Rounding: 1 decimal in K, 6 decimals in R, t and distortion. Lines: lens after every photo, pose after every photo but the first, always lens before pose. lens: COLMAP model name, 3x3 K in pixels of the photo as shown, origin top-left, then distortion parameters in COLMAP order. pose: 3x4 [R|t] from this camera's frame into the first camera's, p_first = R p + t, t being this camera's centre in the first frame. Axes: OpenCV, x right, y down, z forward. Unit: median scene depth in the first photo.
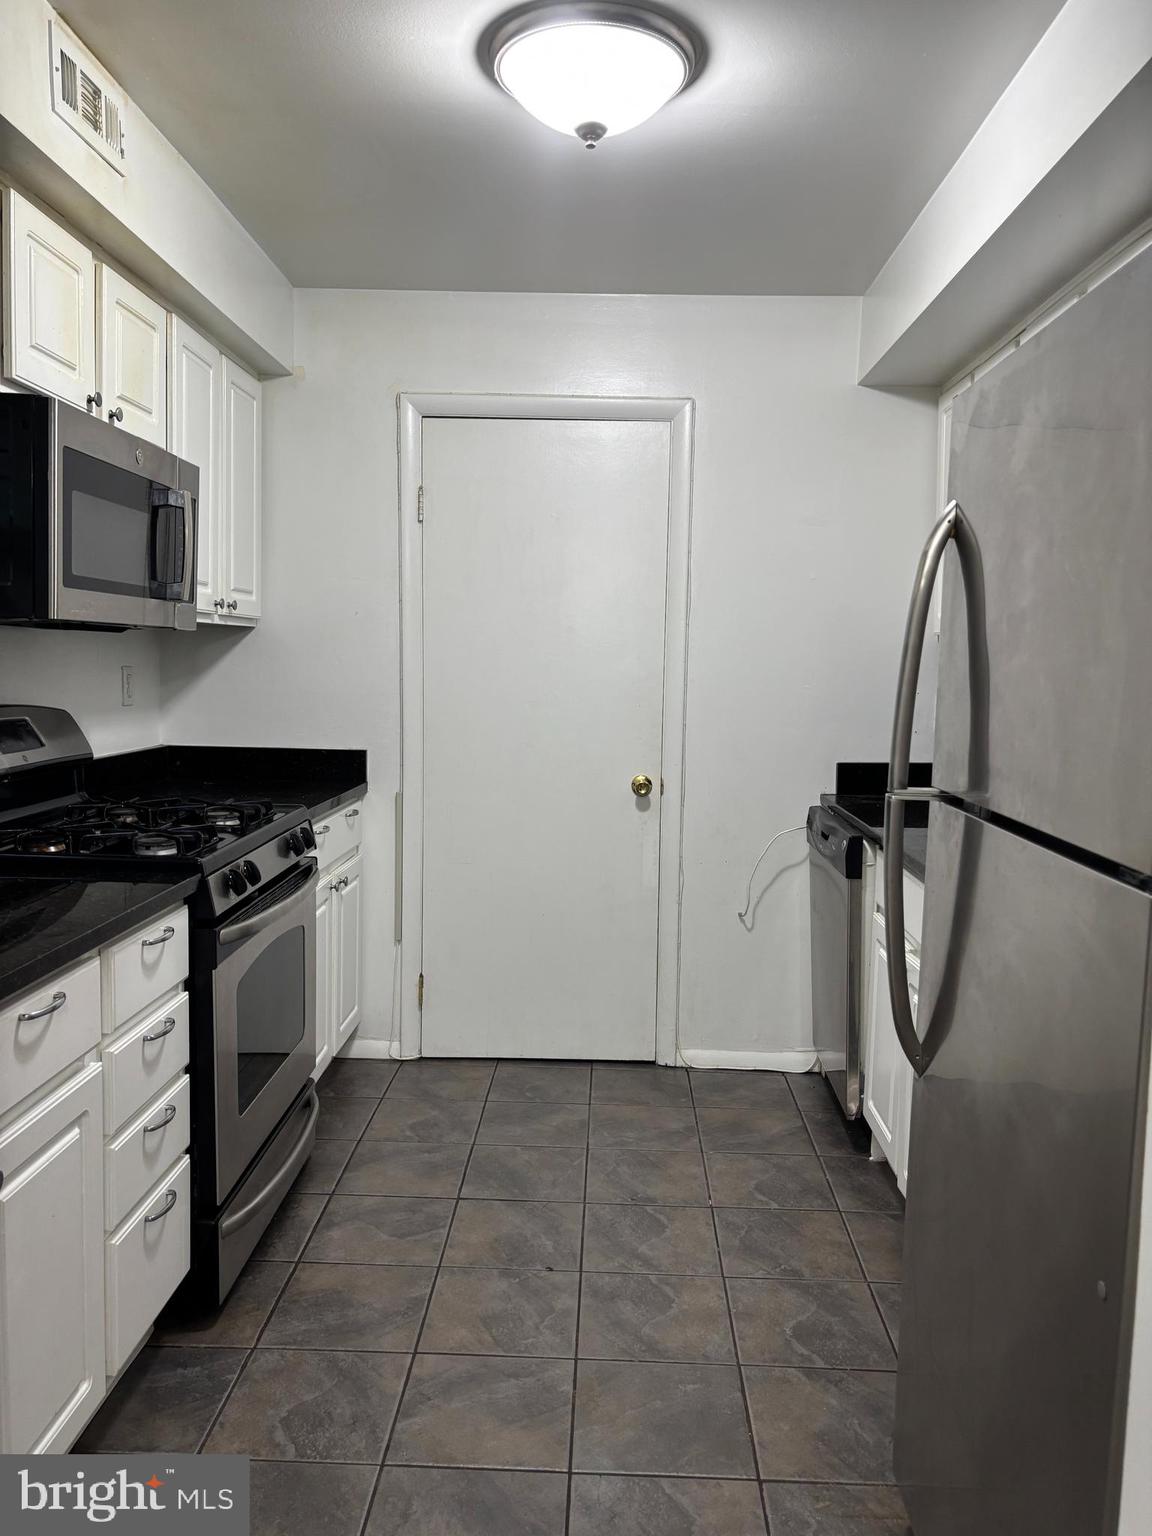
lens RADIAL K [[1152.3, 0, 574.6], [0, 1152.3, 756.3], [0, 0, 1]] dist [0.067783, -0.042313]
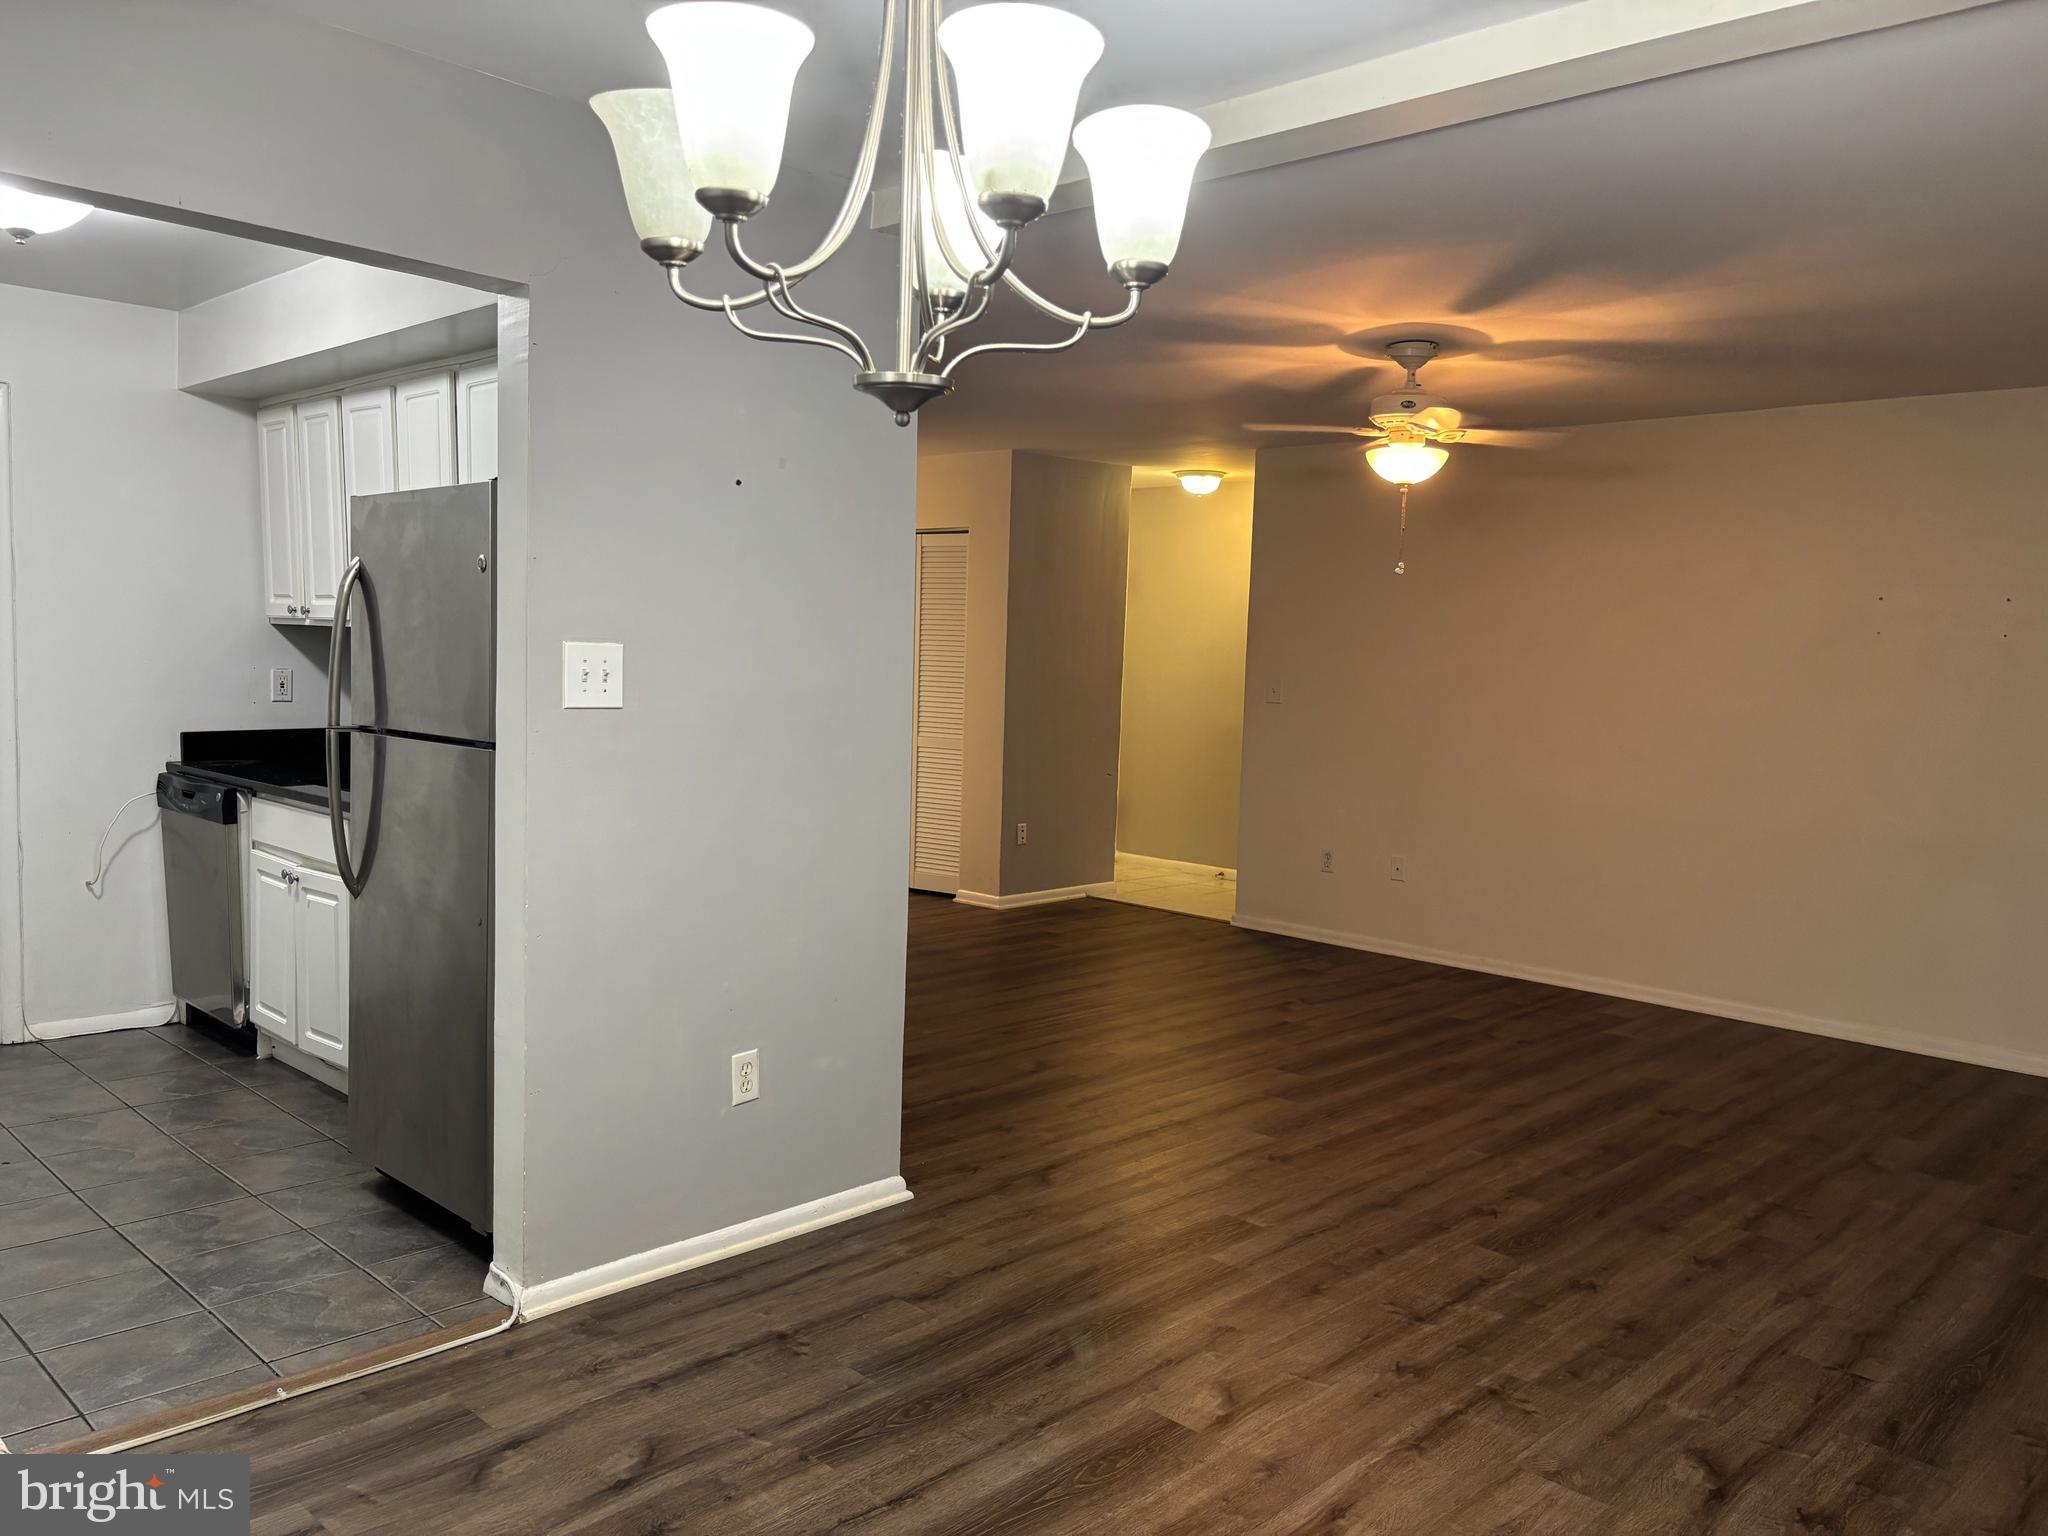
lens RADIAL K [[1536.3, 0, 987.3], [0, 1536.3, 797.3], [0, 0, 1]] dist [0.067783, -0.042313]
pose [[0.684456, -0.071222, 0.725567, -0.343658], [0.049382, 0.997460, 0.051328, 0.030496], [-0.727380, 0.000698, 0.686235, -0.593648]]
